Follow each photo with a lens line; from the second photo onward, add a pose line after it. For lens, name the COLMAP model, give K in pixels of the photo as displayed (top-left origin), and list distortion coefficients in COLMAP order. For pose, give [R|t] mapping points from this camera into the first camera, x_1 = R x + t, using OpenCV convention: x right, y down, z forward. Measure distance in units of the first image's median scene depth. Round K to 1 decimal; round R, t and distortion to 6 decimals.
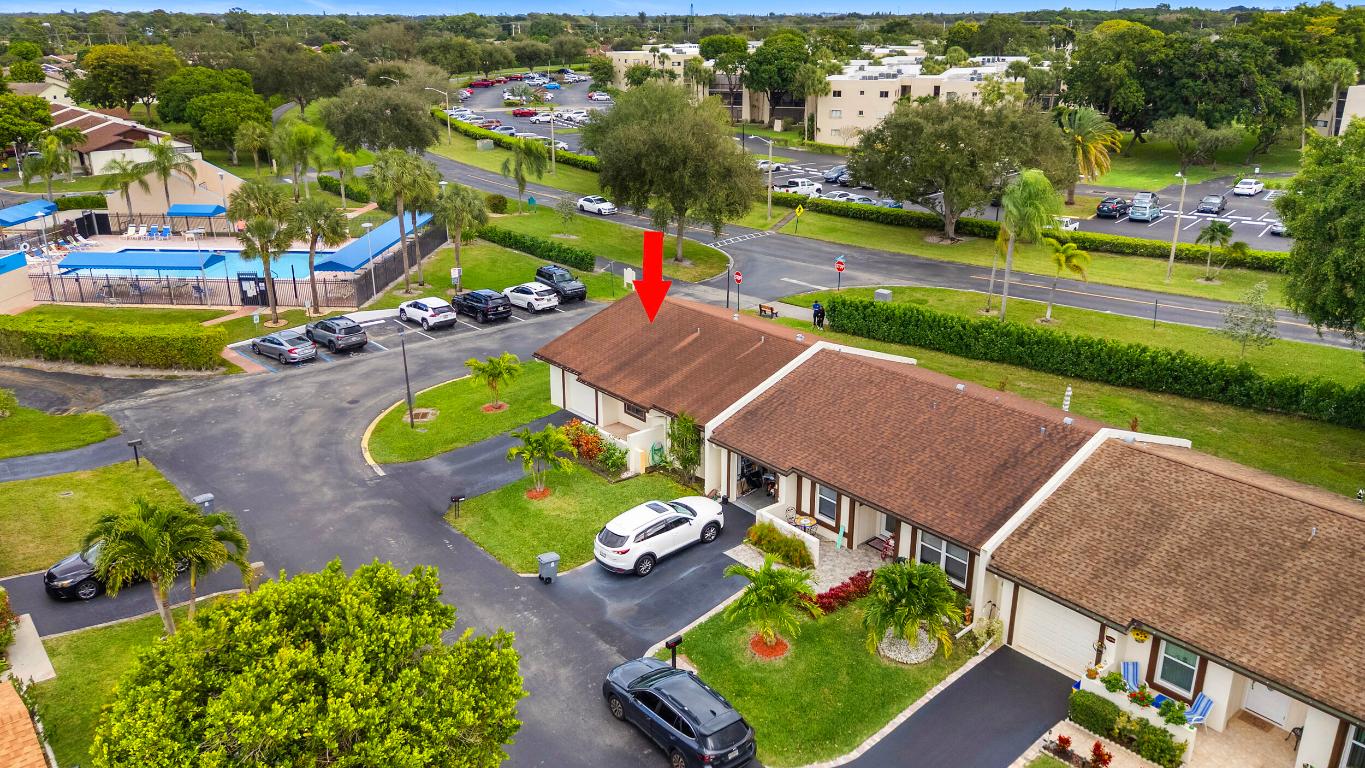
lens RADIAL K [[1016.4, 0, 682.5], [0, 1016.4, 384.0], [0, 0, 1]] dist [0.050959, -0.004538]
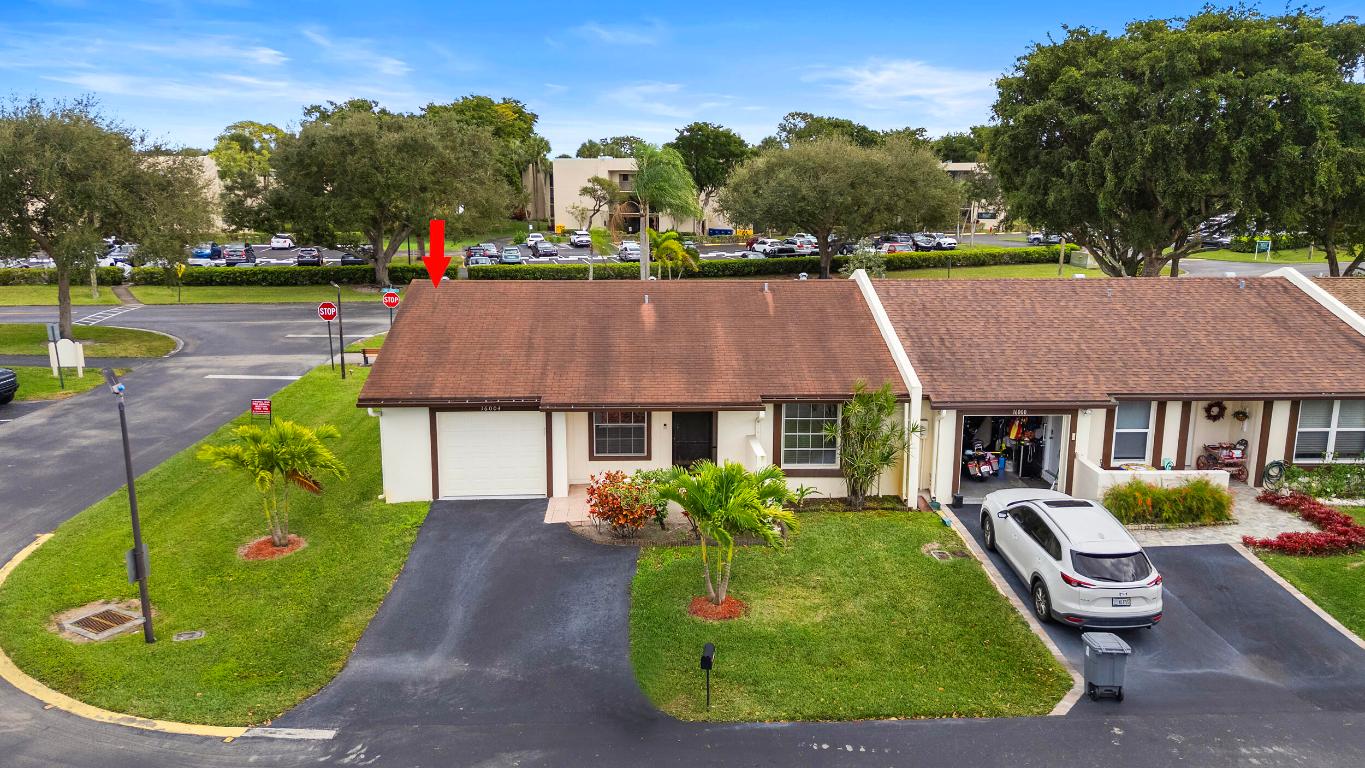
lens RADIAL K [[1016.4, 0, 682.5], [0, 1016.4, 384.0], [0, 0, 1]] dist [0.050959, -0.004538]
pose [[0.601967, -0.151312, 0.784054, -0.417261], [0.262348, 0.964853, -0.015217, 0.009164], [-0.754194, 0.214855, 0.620507, 0.580982]]
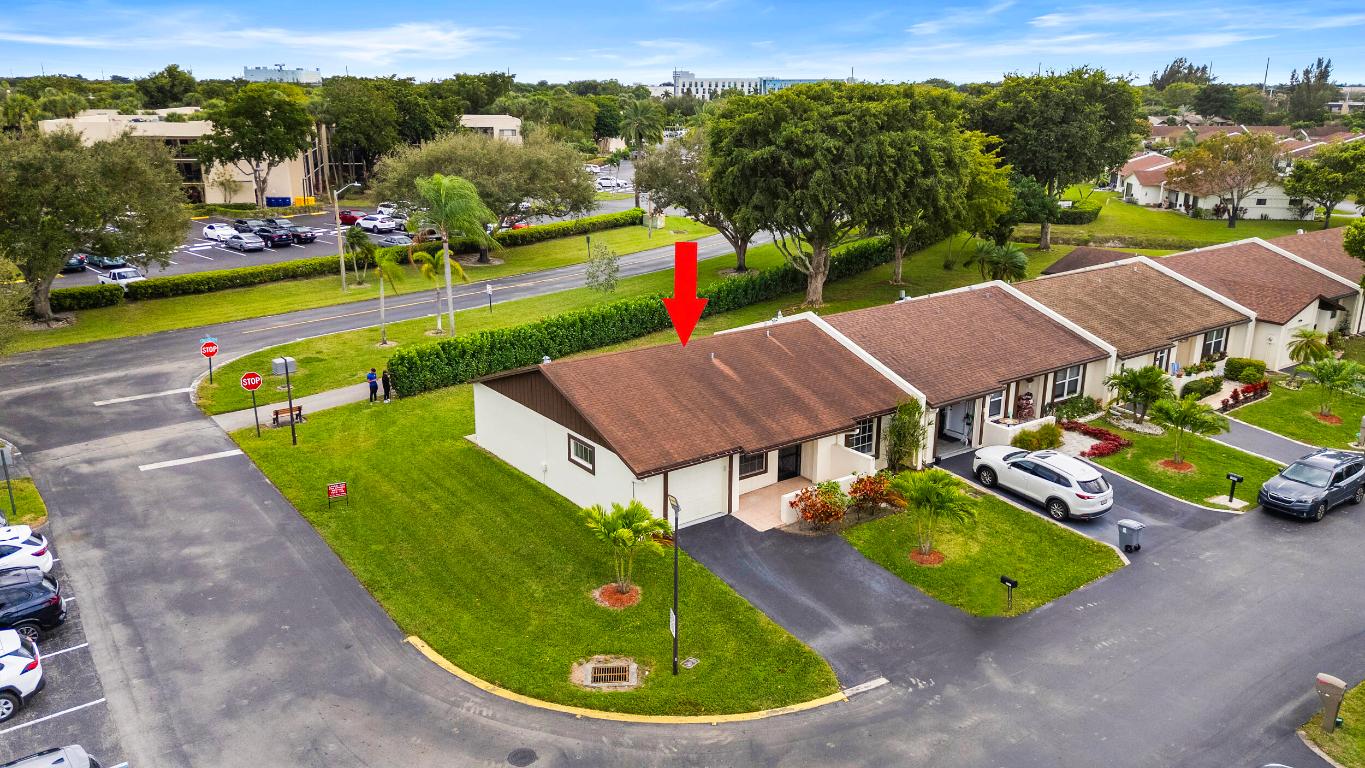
lens RADIAL K [[1016.4, 0, 682.5], [0, 1016.4, 384.0], [0, 0, 1]] dist [0.050959, -0.004538]
pose [[0.055104, -0.273450, 0.960307, -0.722132], [0.332478, 0.911907, 0.240590, -0.220210], [-0.941500, 0.306024, 0.141166, 0.850875]]
